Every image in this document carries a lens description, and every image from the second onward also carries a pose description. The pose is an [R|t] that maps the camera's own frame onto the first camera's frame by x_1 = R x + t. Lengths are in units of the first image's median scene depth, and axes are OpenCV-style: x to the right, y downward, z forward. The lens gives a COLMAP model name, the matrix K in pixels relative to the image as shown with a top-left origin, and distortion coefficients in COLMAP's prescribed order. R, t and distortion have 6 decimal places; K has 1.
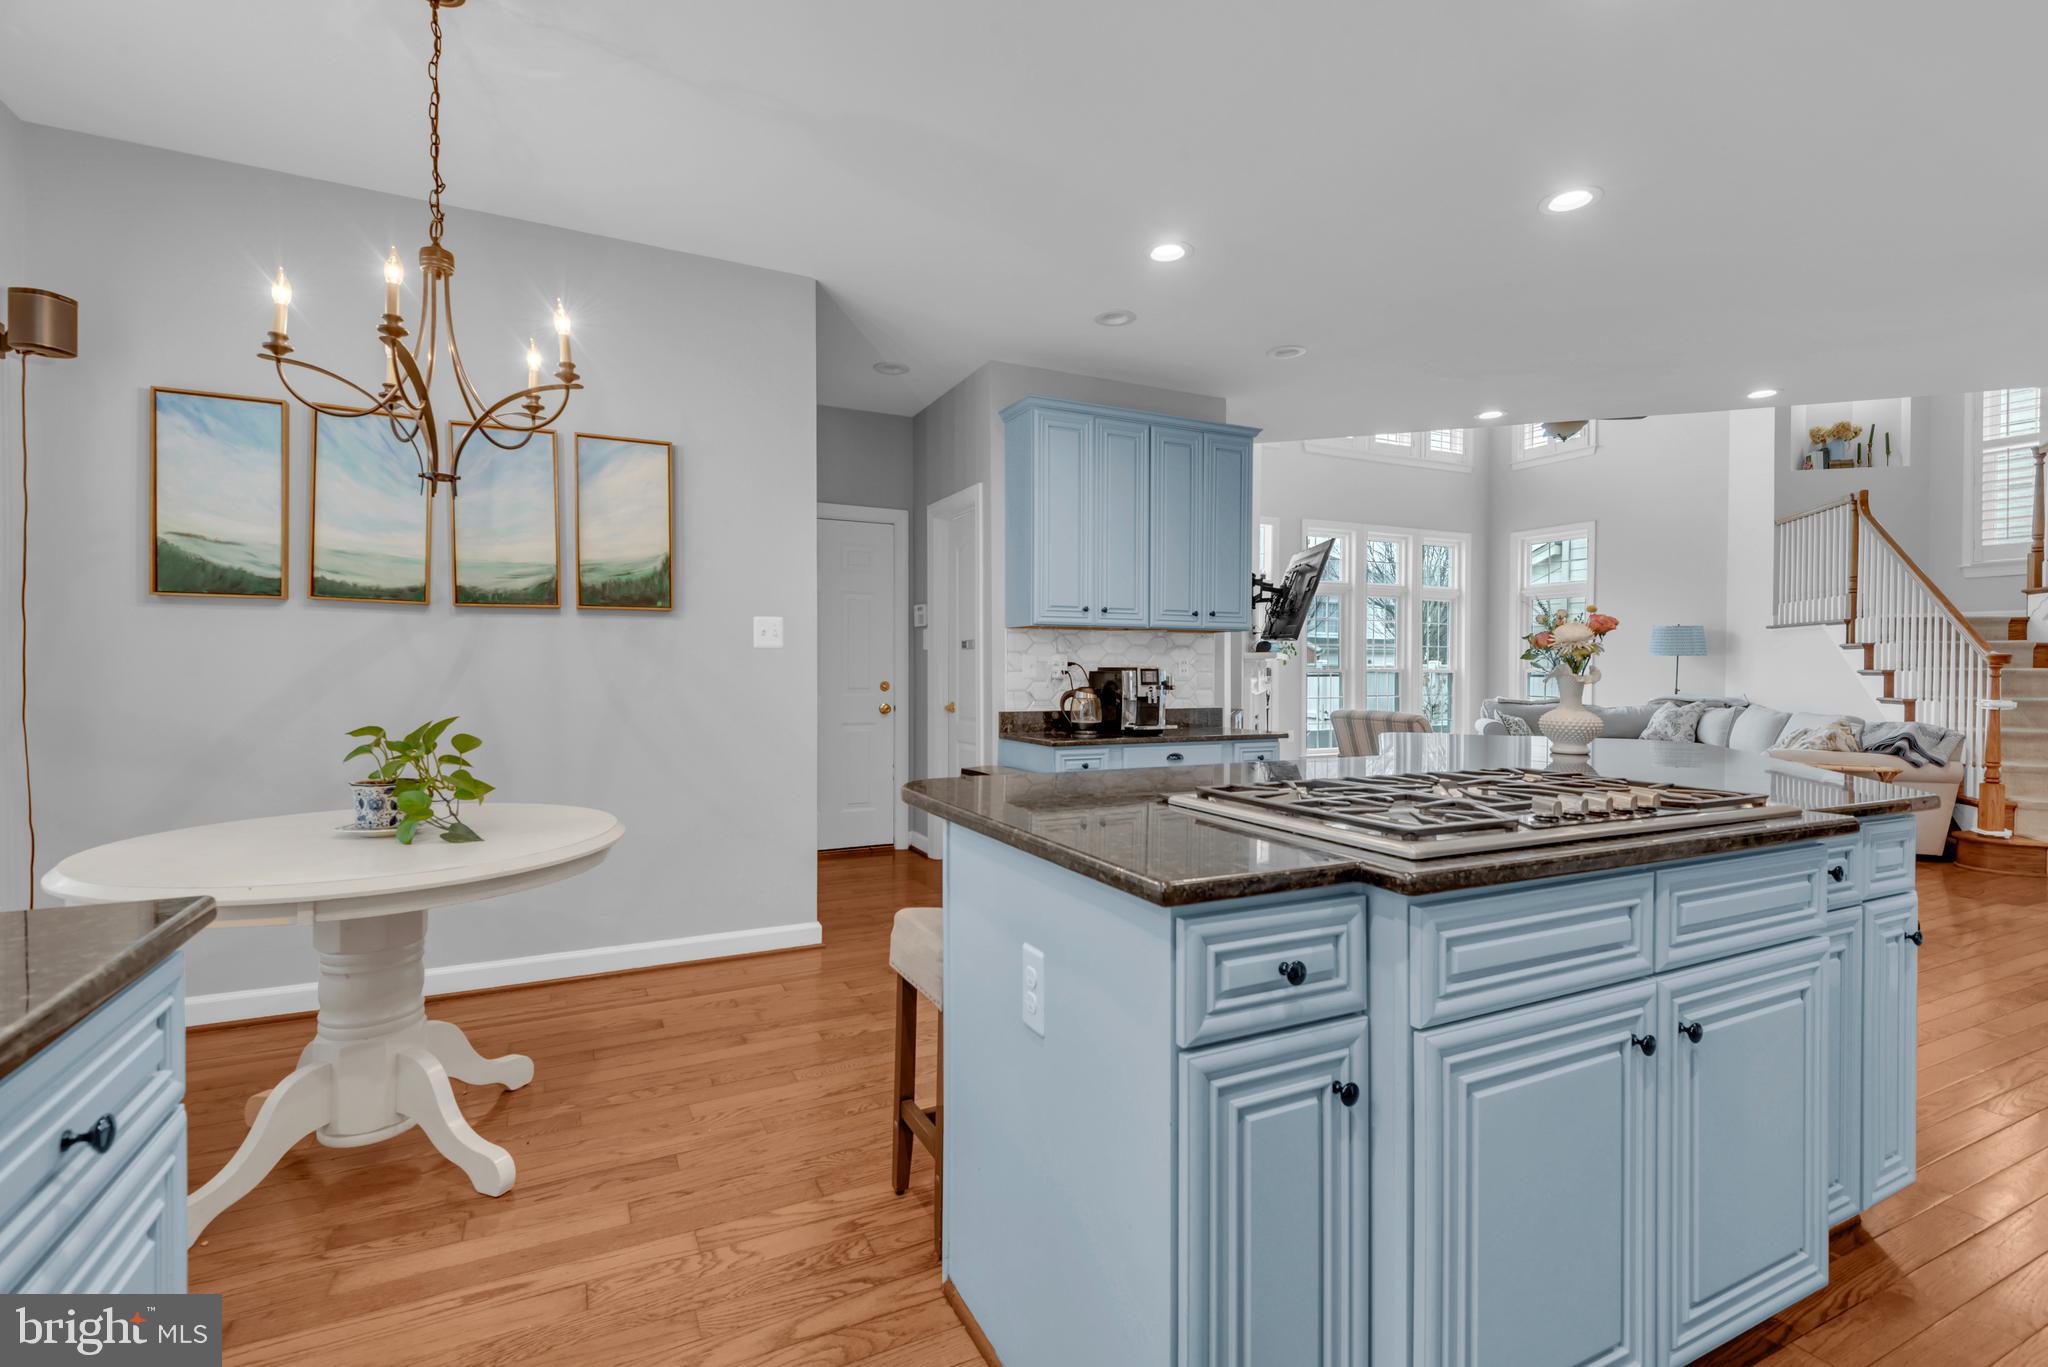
lens RADIAL K [[928.4, 0, 1018.0], [0, 928.4, 671.4], [0, 0, 1]] dist [0.038333, -0.013565]
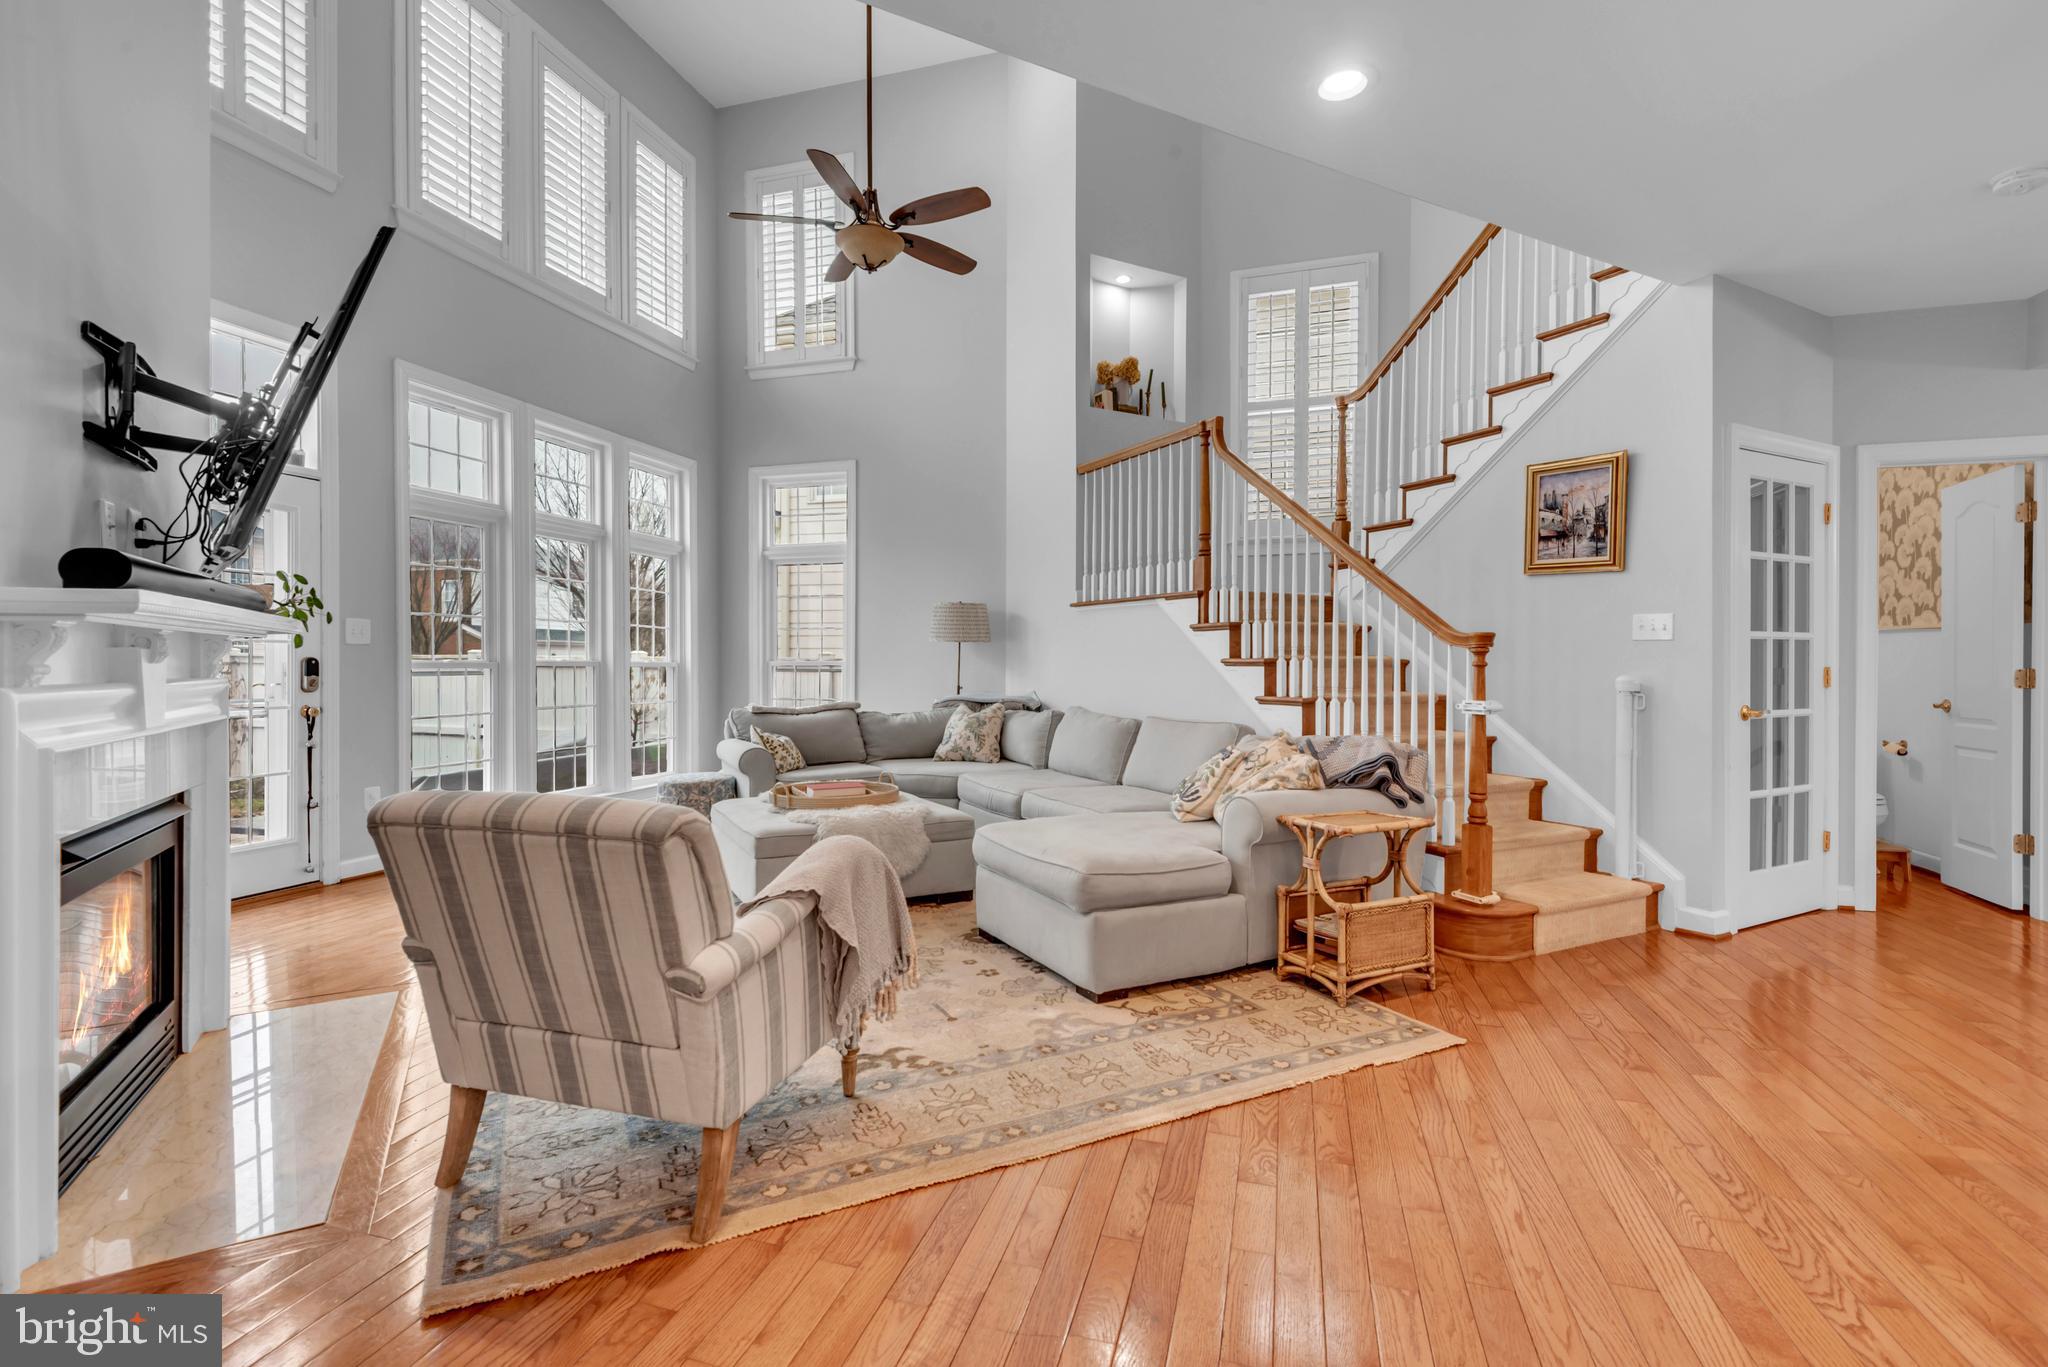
lens RADIAL K [[928.4, 0, 996.6], [0, 928.4, 673.5], [0, 0, 1]] dist [0.038333, -0.013565]
pose [[0.695118, -0.009596, 0.718831, 0.212838], [0.004809, 0.999951, 0.008698, 0.002366], [-0.718879, -0.002589, 0.695130, 0.538194]]
